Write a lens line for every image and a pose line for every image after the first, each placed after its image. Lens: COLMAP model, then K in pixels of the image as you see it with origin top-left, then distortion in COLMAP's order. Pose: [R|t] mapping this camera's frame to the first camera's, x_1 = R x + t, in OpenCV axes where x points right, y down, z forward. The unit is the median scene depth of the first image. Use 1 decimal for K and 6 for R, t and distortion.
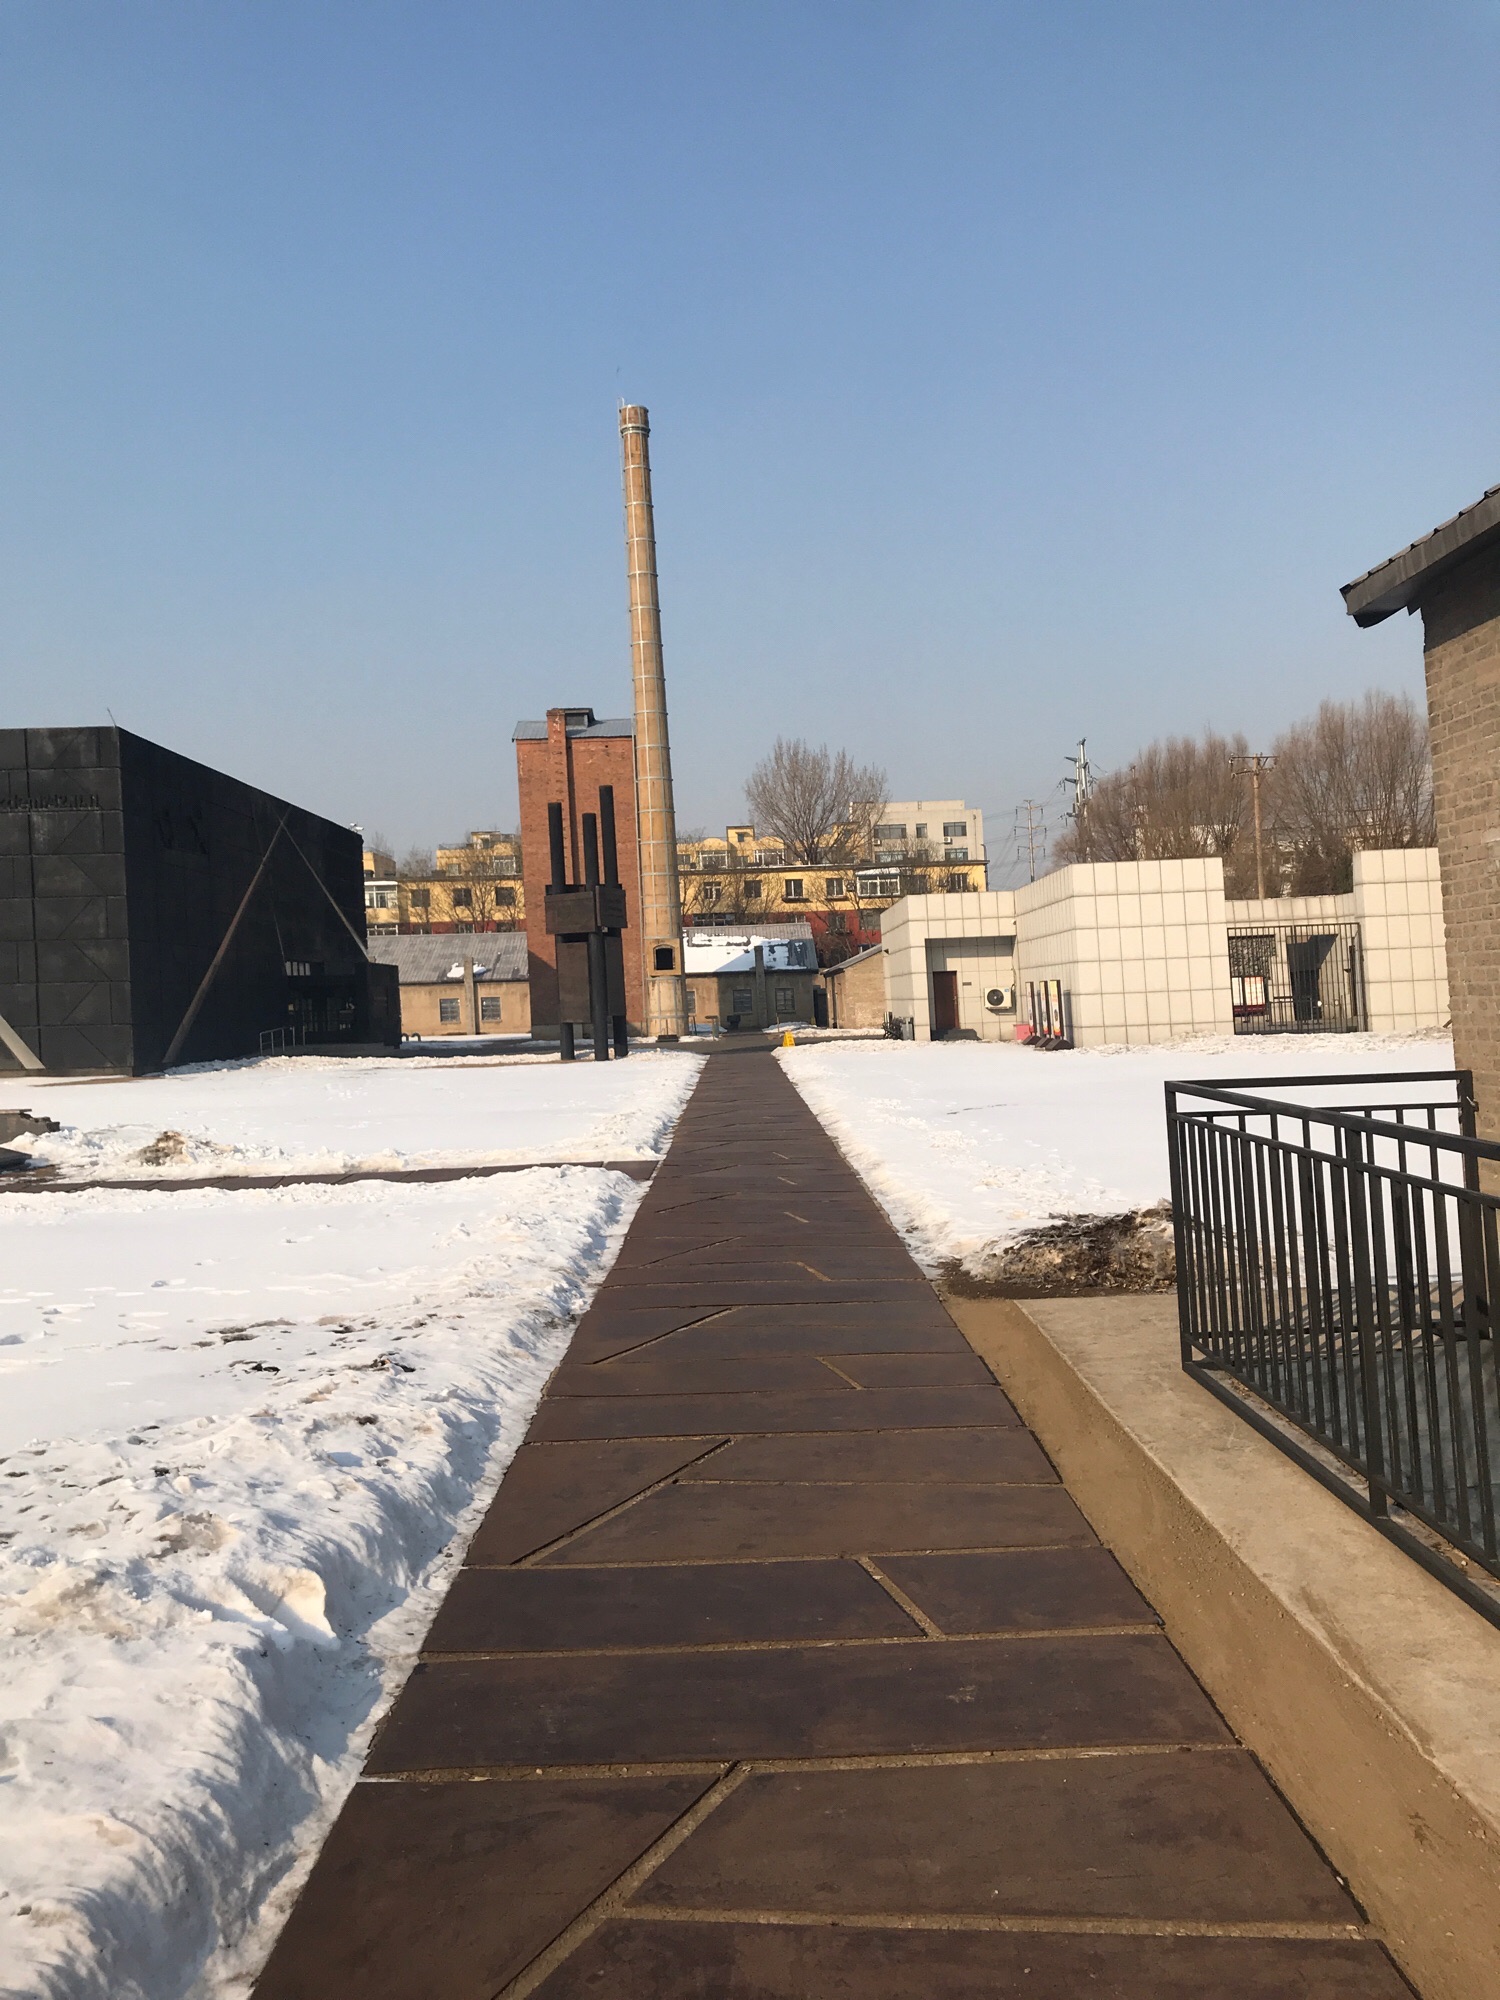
lens RADIAL K [[1619.6, 0, 762.1], [0, 1619.6, 1008.5], [0, 0, 1]] dist [0.042901, -0.020568]
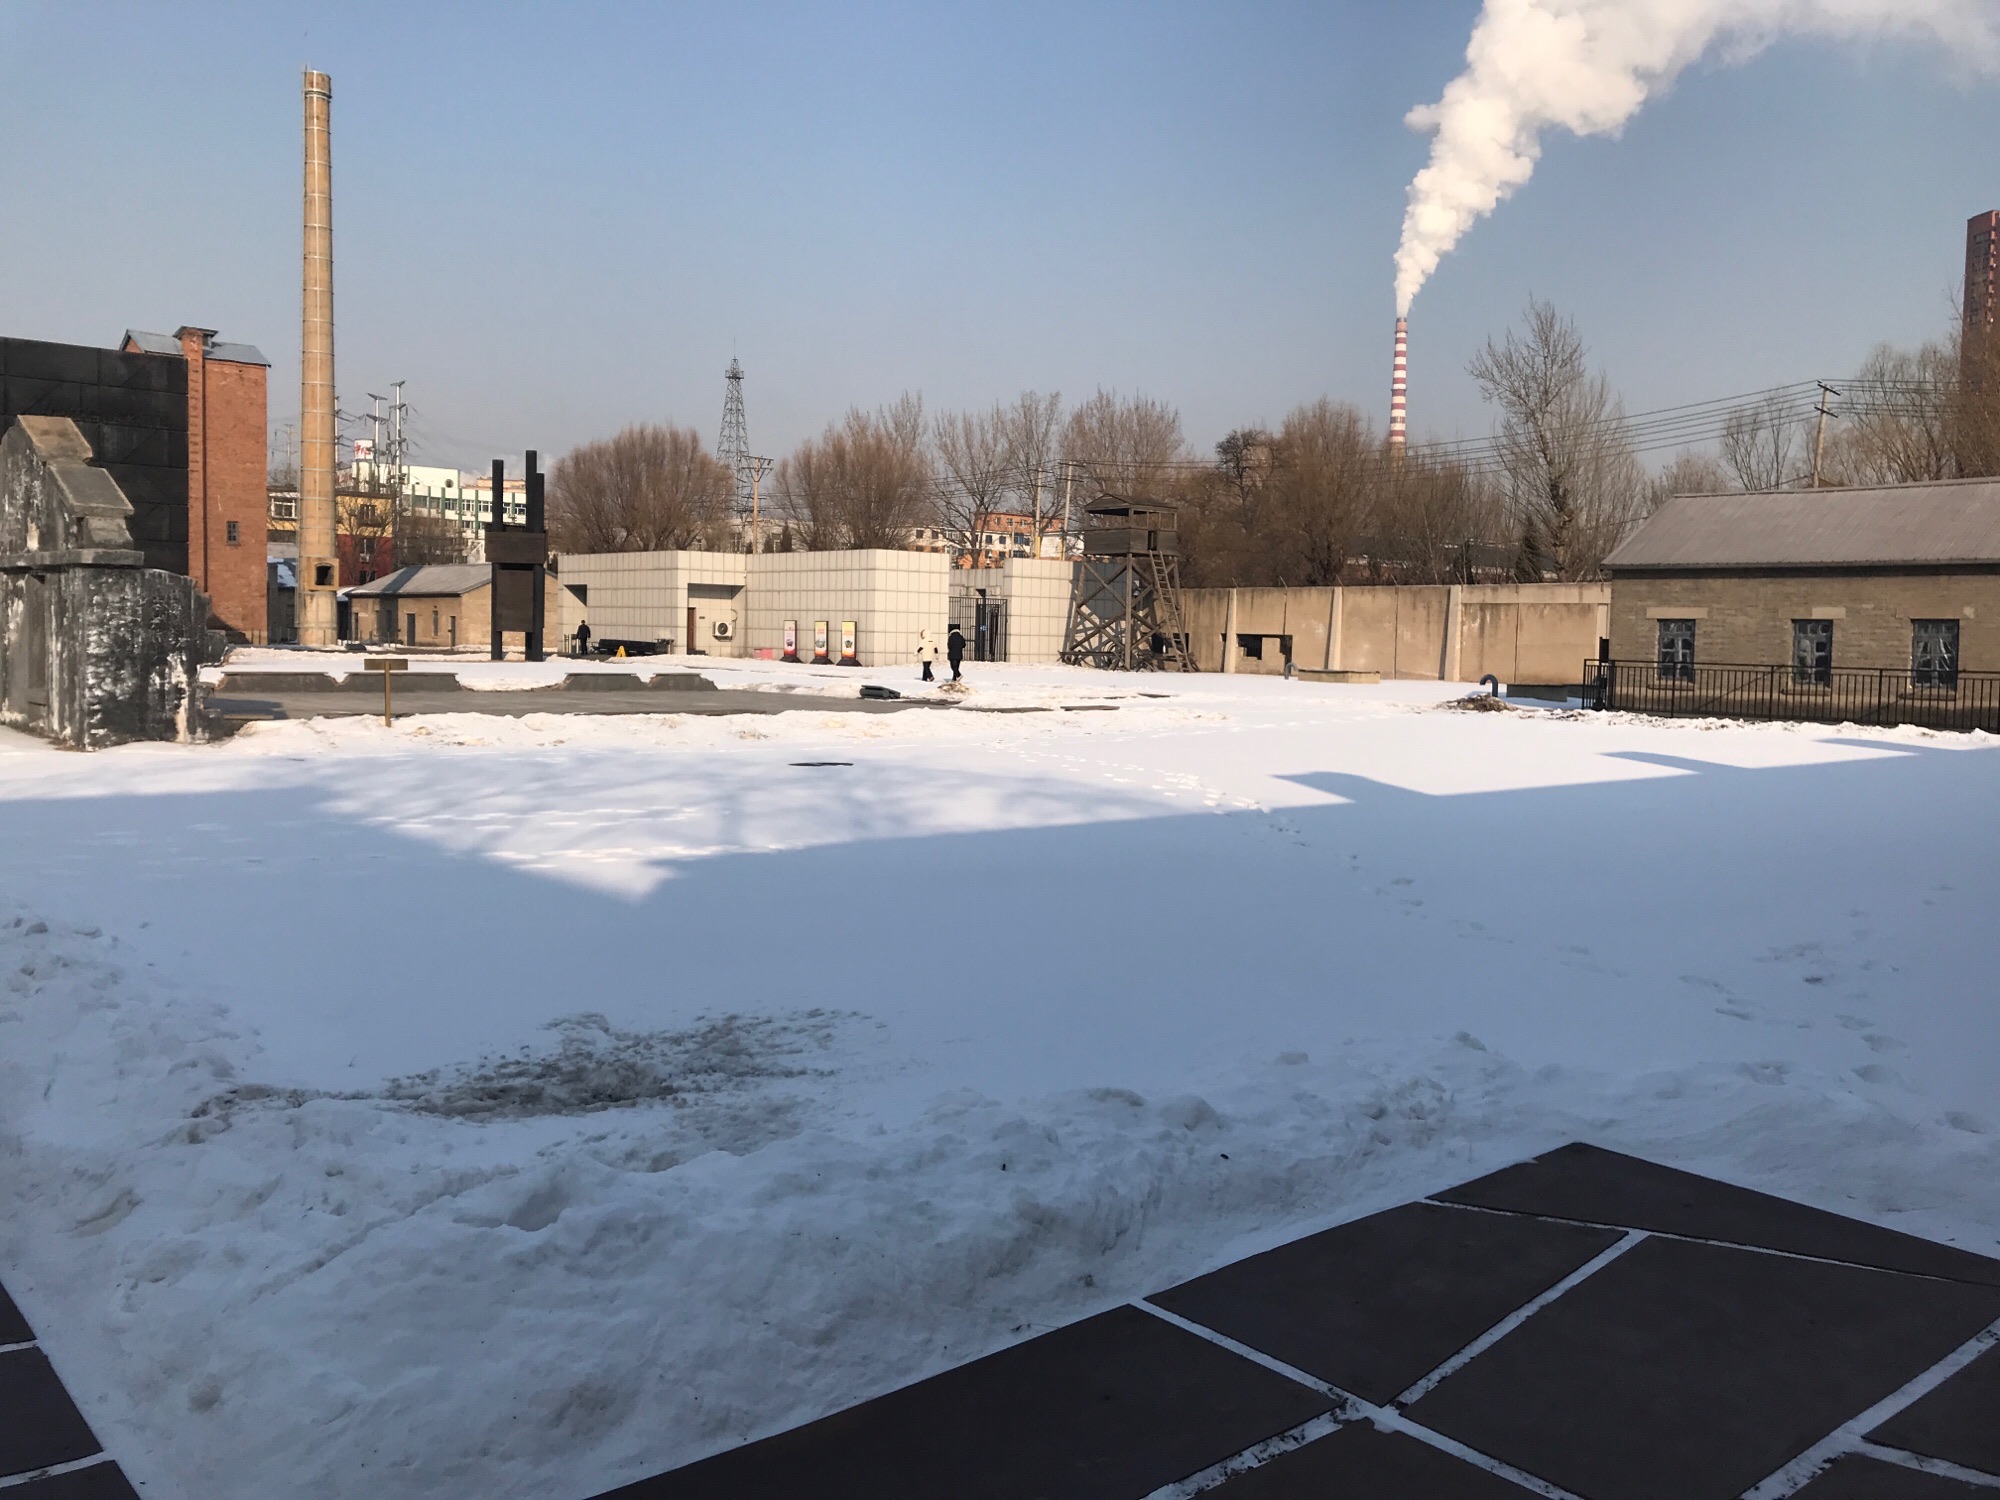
lens RADIAL K [[1619.6, 0, 1002.3], [0, 1619.6, 742.3], [0, 0, 1]] dist [0.042901, -0.020568]
pose [[0.781229, 0.011328, 0.624142, -0.551207], [-0.047477, 0.998018, 0.041312, 0.021953], [-0.622436, -0.061906, 0.780218, -0.255142]]
